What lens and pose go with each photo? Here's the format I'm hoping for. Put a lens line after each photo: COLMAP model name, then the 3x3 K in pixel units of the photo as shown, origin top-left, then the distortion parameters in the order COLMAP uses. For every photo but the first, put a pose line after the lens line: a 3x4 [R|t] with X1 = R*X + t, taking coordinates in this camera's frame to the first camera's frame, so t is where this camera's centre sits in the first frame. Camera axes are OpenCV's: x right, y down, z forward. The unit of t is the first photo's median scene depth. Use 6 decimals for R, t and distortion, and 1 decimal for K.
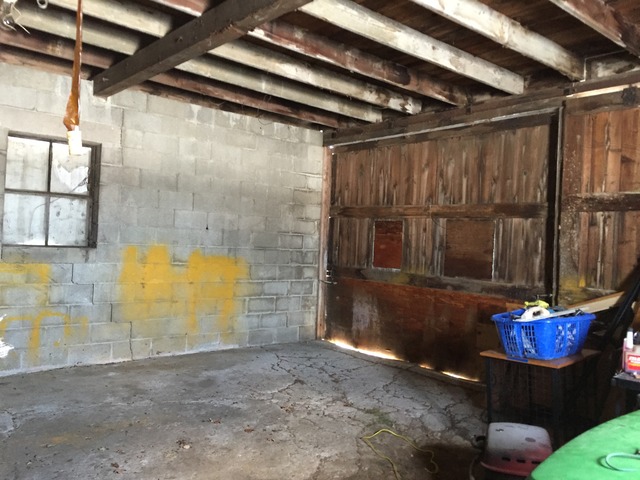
lens RADIAL K [[545.6, 0, 319.9], [0, 545.6, 236.2], [0, 0, 1]] dist [0.093515, -0.123448]
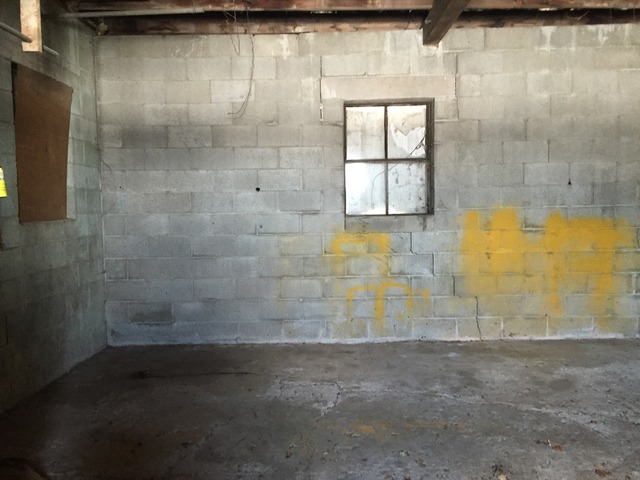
lens RADIAL K [[545.6, 0, 319.9], [0, 545.6, 236.2], [0, 0, 1]] dist [0.093515, -0.123448]
pose [[0.758902, -0.016885, -0.650986, 0.041236], [0.060450, 0.997174, 0.044607, 0.004898], [0.648393, -0.073204, 0.757778, 0.188765]]
